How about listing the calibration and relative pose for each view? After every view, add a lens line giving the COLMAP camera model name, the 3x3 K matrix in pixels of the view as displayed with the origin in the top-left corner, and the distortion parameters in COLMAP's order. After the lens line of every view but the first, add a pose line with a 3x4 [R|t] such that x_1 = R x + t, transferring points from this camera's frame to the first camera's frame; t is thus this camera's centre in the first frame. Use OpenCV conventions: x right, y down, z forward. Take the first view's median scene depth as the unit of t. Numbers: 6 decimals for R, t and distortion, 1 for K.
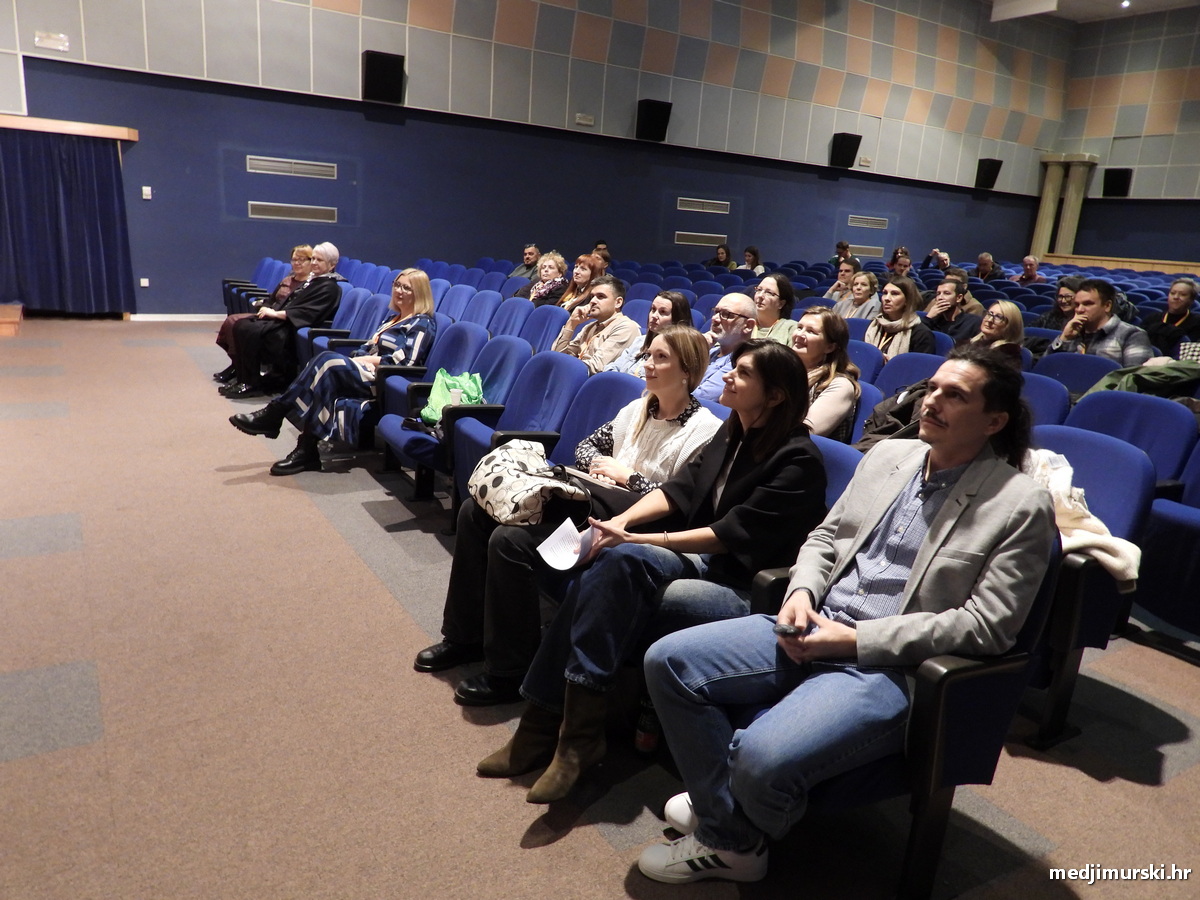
lens RADIAL K [[893.8, 0, 600.0], [0, 893.8, 450.0], [0, 0, 1]] dist [0.003048, -0.140909]
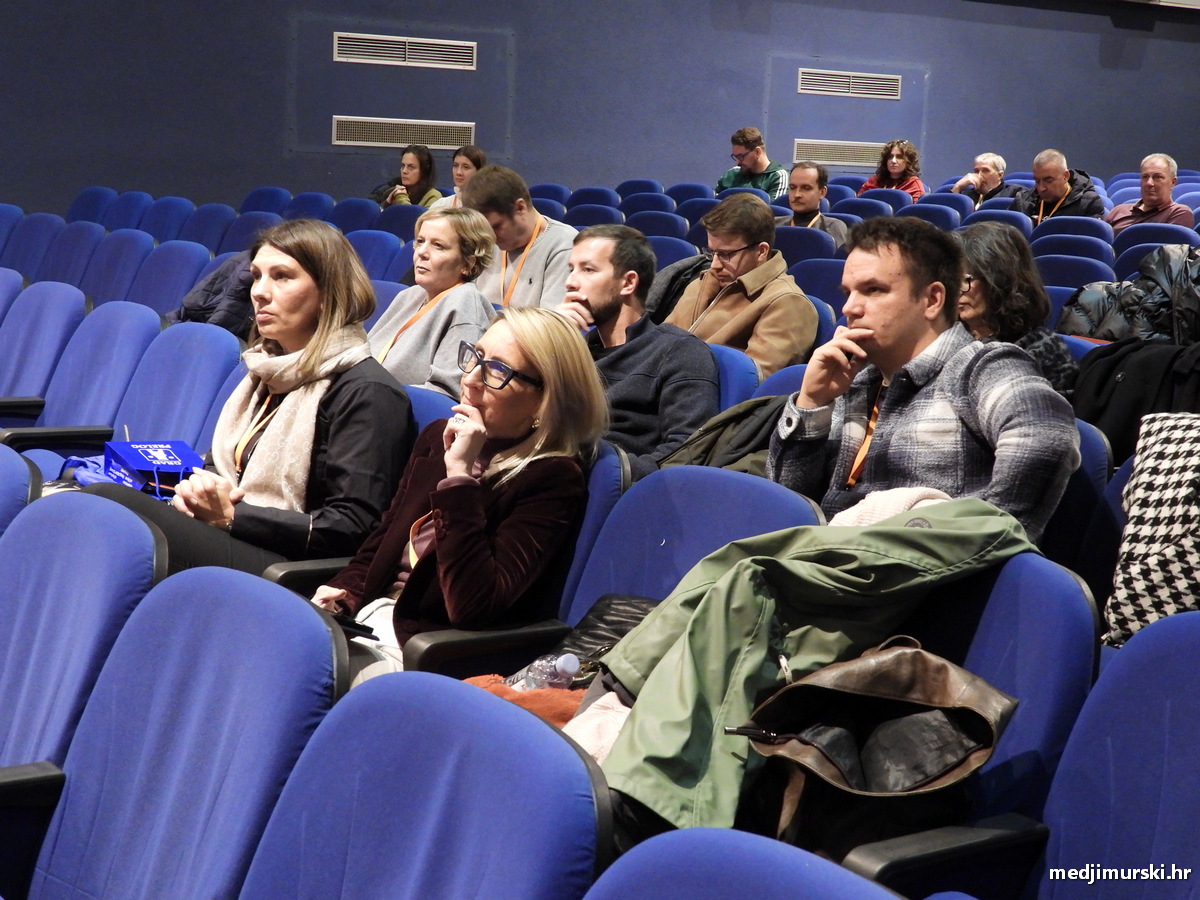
lens RADIAL K [[1886.3, 0, 600.0], [0, 1886.3, 450.0], [0, 0, 1]] dist [-0.120615, 0.161129]
pose [[0.999864, -0.016487, -0.000285, 0.230024], [0.016430, 0.997561, -0.067832, -0.033220], [0.001403, 0.067818, 0.997697, 0.167994]]
